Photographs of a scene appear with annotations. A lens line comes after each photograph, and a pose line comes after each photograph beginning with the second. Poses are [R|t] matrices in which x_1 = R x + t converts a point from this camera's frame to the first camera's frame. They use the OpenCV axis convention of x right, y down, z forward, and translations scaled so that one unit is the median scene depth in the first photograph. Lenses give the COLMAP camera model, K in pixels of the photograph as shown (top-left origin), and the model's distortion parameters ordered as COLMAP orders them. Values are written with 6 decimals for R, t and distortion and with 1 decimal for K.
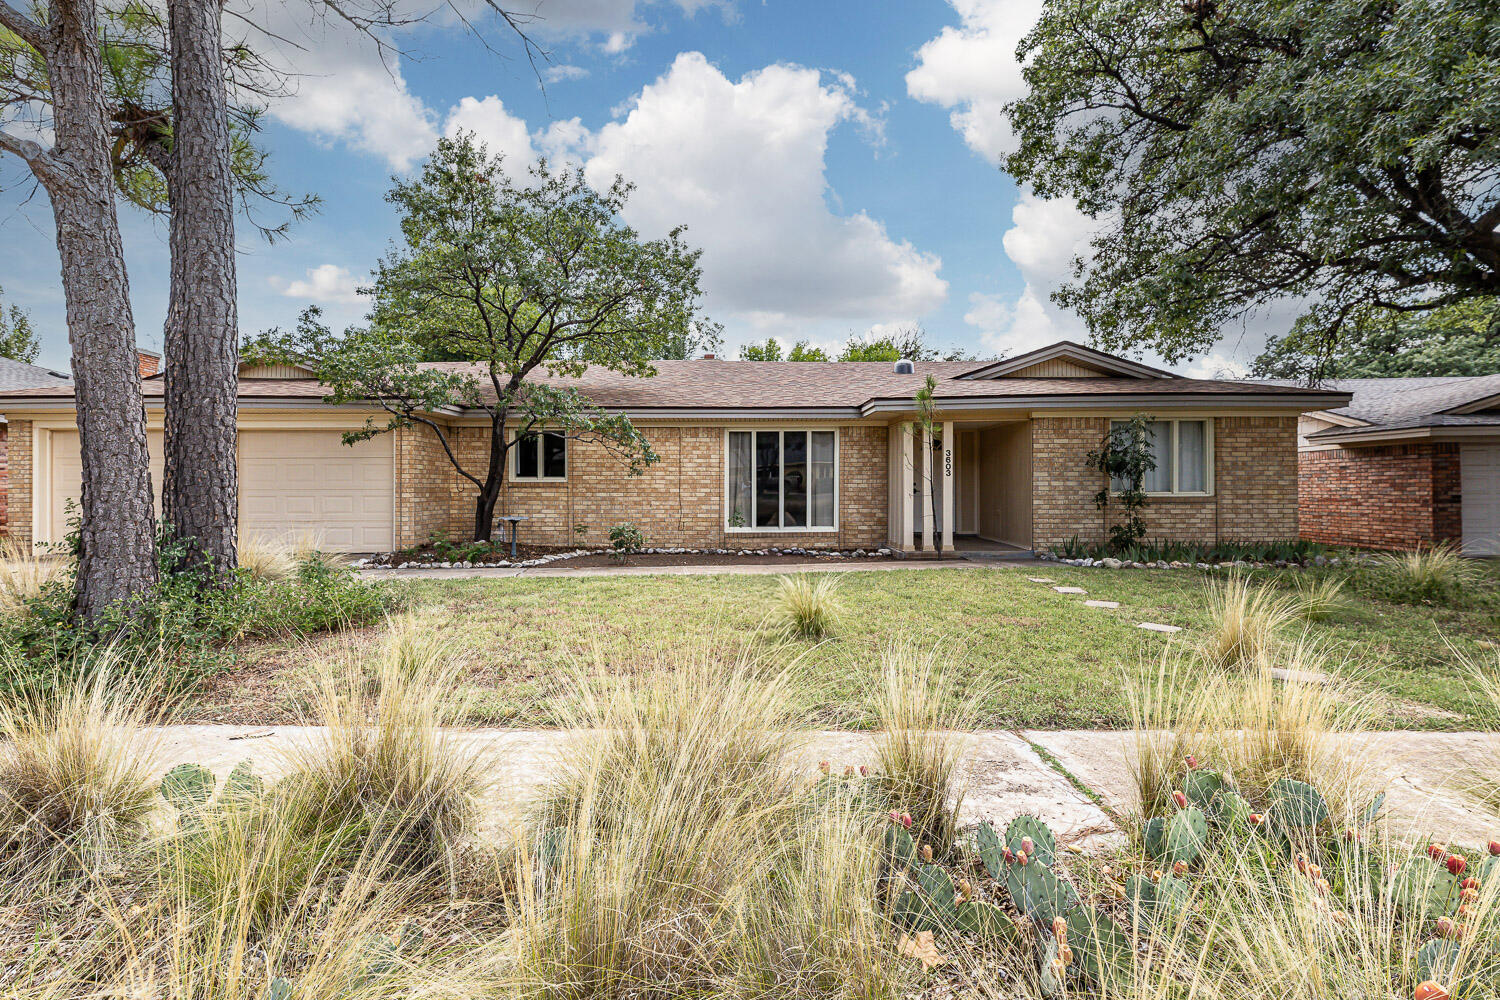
lens RADIAL K [[679.7, 0, 755.2], [0, 679.7, 499.3], [0, 0, 1]] dist [0.000638, -0.000100]
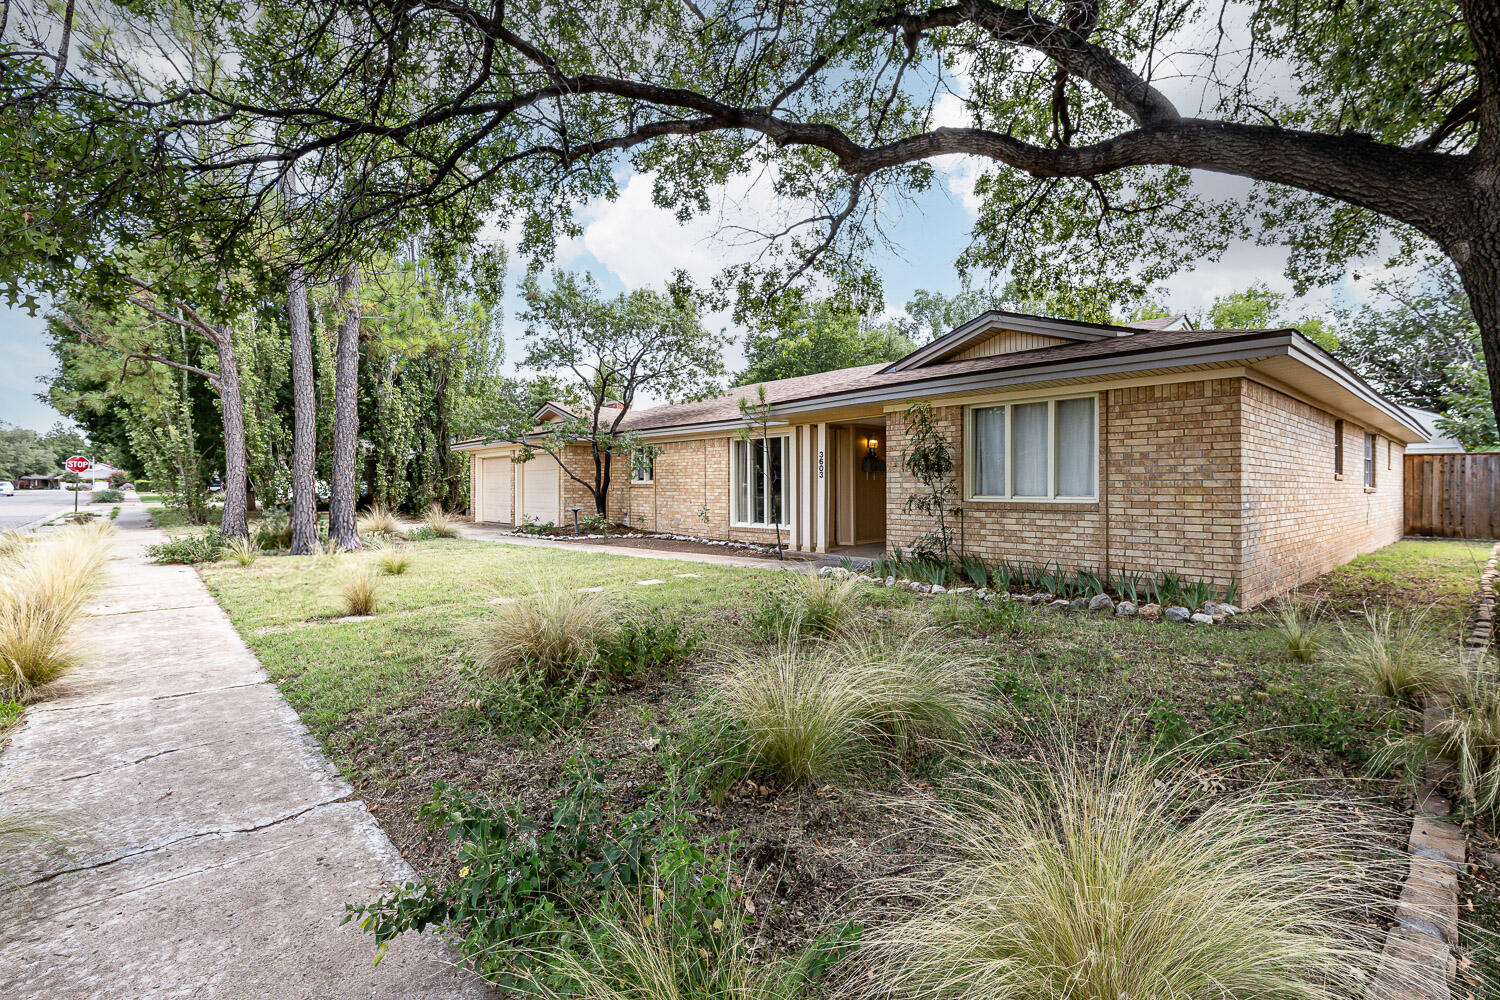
lens RADIAL K [[679.7, 0, 755.2], [0, 679.7, 499.3], [0, 0, 1]] dist [0.000638, -0.000100]
pose [[0.668311, 0.015100, -0.743729, 0.963479], [-0.011239, 0.999885, 0.010202, -0.011832], [0.743797, 0.001540, 0.668404, 0.261027]]
